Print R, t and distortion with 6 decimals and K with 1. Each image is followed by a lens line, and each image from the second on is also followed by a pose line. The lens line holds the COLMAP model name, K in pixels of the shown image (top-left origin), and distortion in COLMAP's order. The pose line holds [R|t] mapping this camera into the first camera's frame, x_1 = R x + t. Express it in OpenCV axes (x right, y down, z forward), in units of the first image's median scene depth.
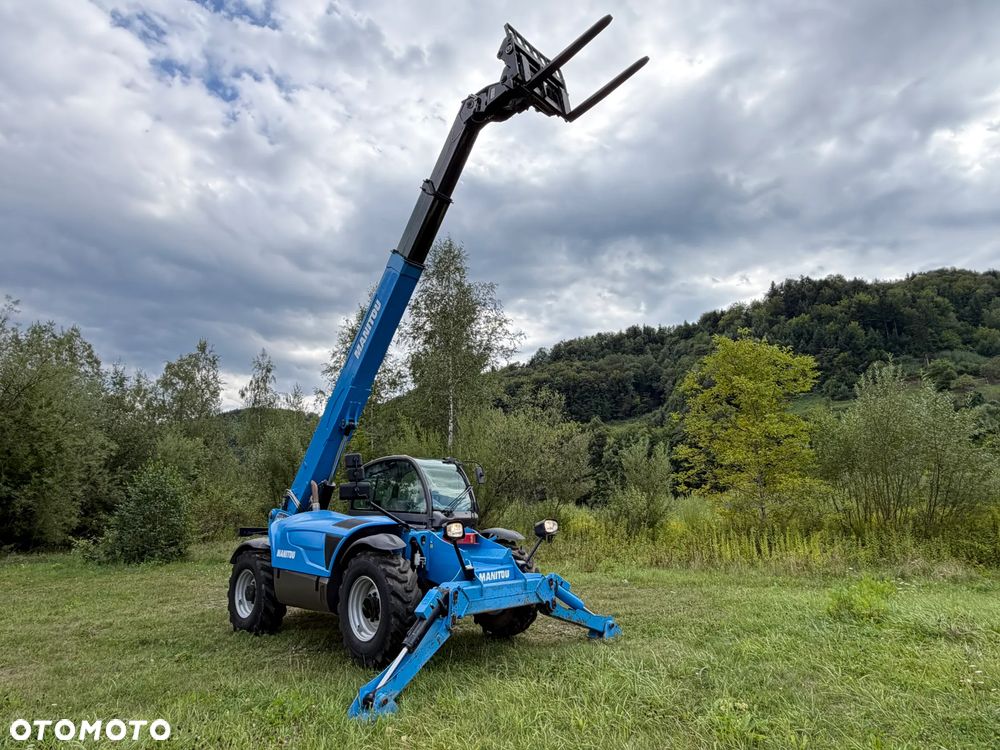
lens RADIAL K [[575.8, 0, 500.0], [0, 575.8, 375.0], [0, 0, 1]] dist [0.001368, 0.001358]
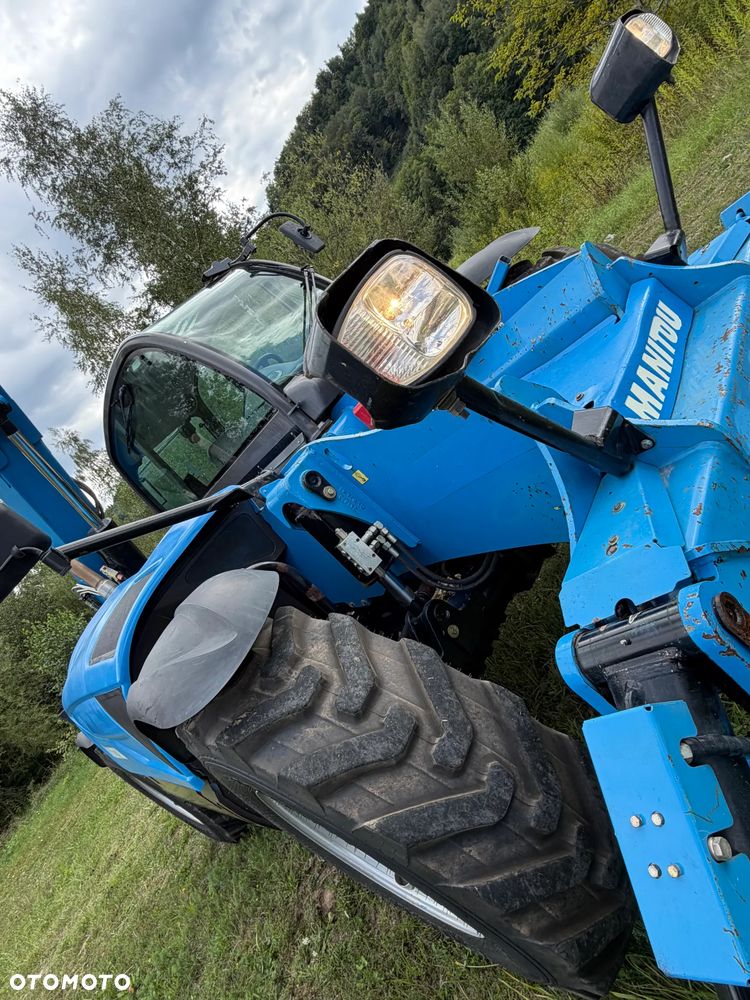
lens RADIAL K [[575.8, 0, 375.0], [0, 575.8, 500.0], [0, 0, 1]] dist [0.001368, 0.001358]
pose [[0.676024, -0.715549, -0.176016, -0.024573], [0.715230, 0.579692, 0.390389, 0.066724], [-0.177307, -0.389804, 0.903667, 0.244258]]
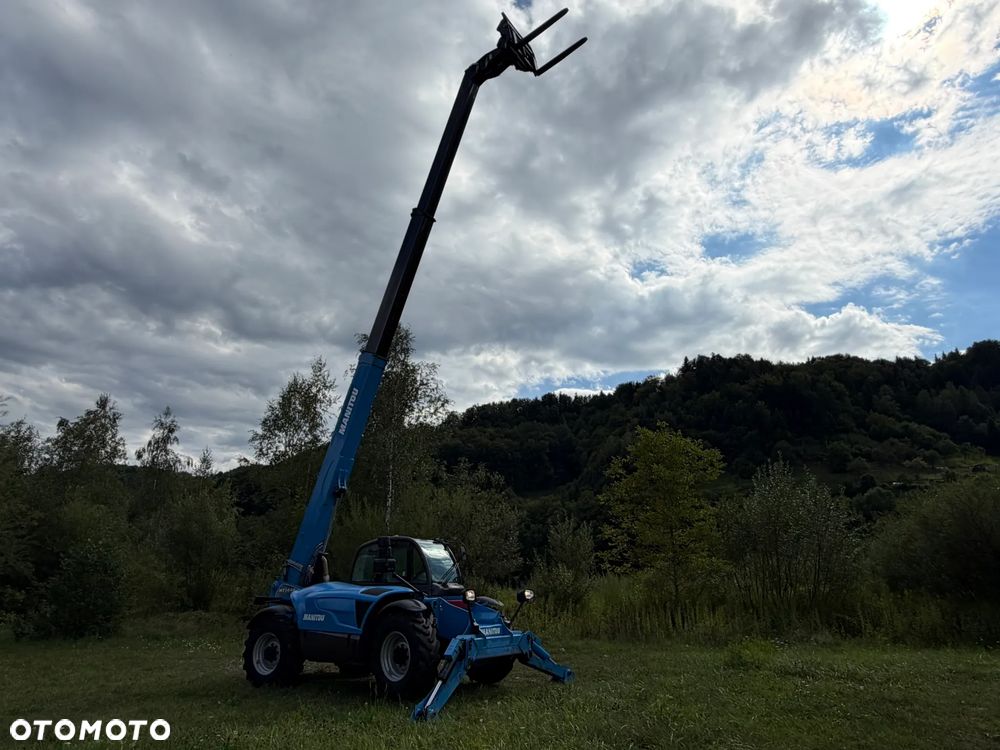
lens RADIAL K [[615.8, 0, 500.0], [0, 615.8, 375.0], [0, 0, 1]] dist [0.004063, 0.000910]
pose [[0.987637, 0.056609, 0.146181, -0.068940], [-0.041051, 0.993375, -0.107339, -0.027368], [-0.151288, 0.100011, 0.983417, -0.141417]]
